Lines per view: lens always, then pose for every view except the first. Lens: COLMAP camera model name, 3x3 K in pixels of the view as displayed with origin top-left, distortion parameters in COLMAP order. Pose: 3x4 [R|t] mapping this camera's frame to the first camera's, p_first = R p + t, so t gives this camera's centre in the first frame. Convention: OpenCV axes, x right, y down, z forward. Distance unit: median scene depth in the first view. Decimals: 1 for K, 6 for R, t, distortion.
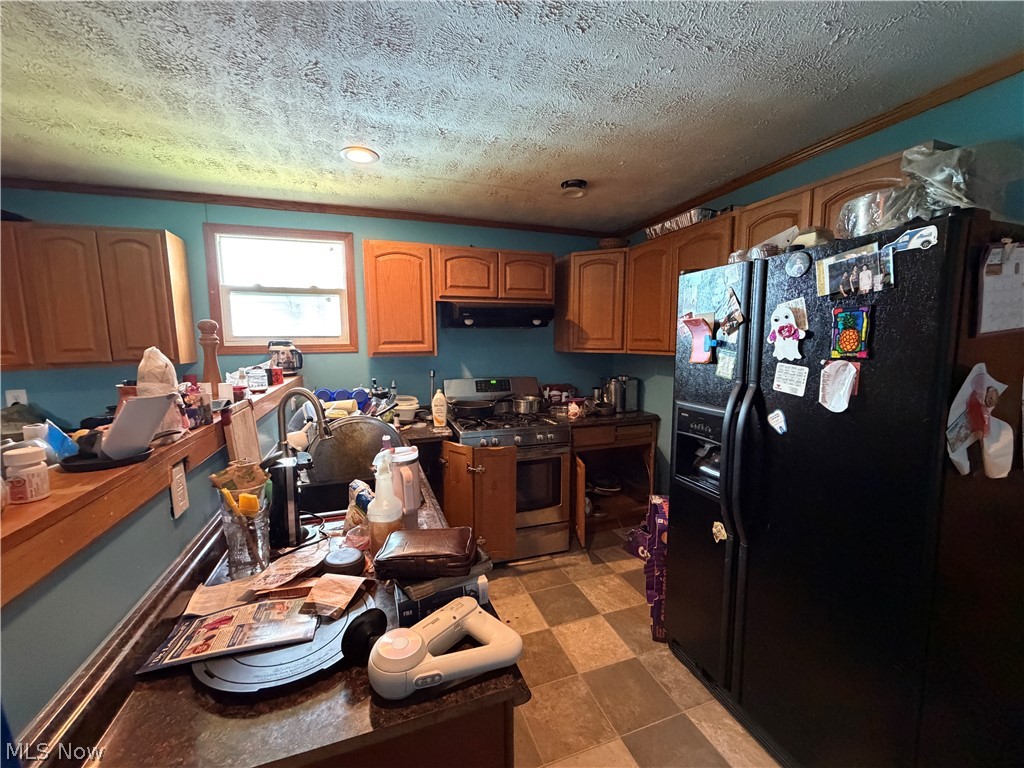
lens RADIAL K [[406.9, 0, 511.3], [0, 406.9, 387.0], [0, 0, 1]] dist [0.000359, 0.000088]
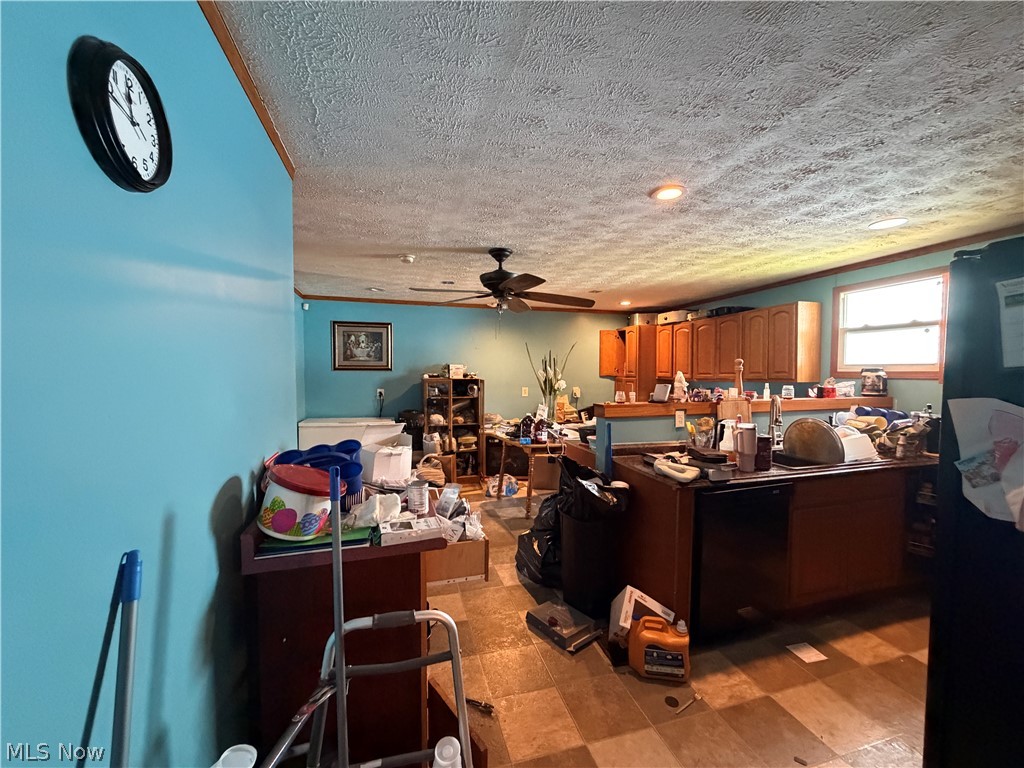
lens RADIAL K [[406.9, 0, 510.0], [0, 406.9, 388.5], [0, 0, 1]] dist [0.000359, 0.000088]
pose [[-0.068733, 0.055148, -0.996110, 1.158967], [-0.110216, 0.991939, 0.062522, -0.010097], [0.991528, 0.114085, -0.062101, -0.032637]]
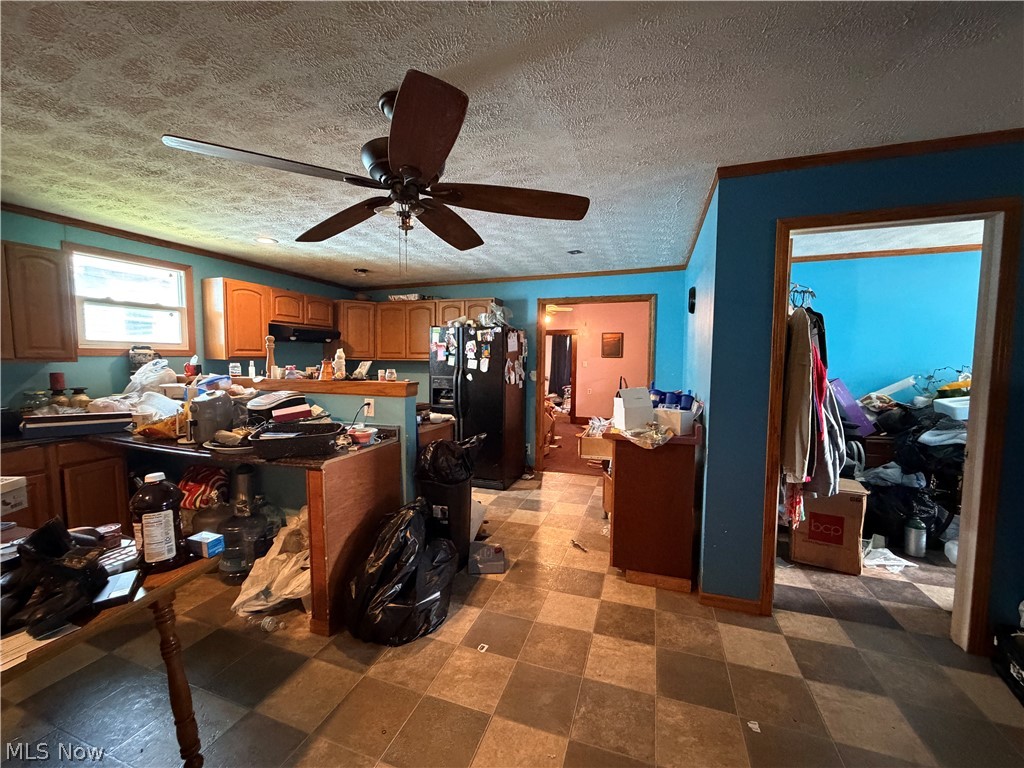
lens RADIAL K [[406.9, 0, 509.5], [0, 406.9, 385.5], [0, 0, 1]] dist [0.000359, 0.000088]
pose [[0.627167, -0.036235, 0.778041, -1.260085], [0.073103, 0.997246, -0.012483, 0.158681], [-0.775446, 0.064706, 0.628089, -0.969768]]
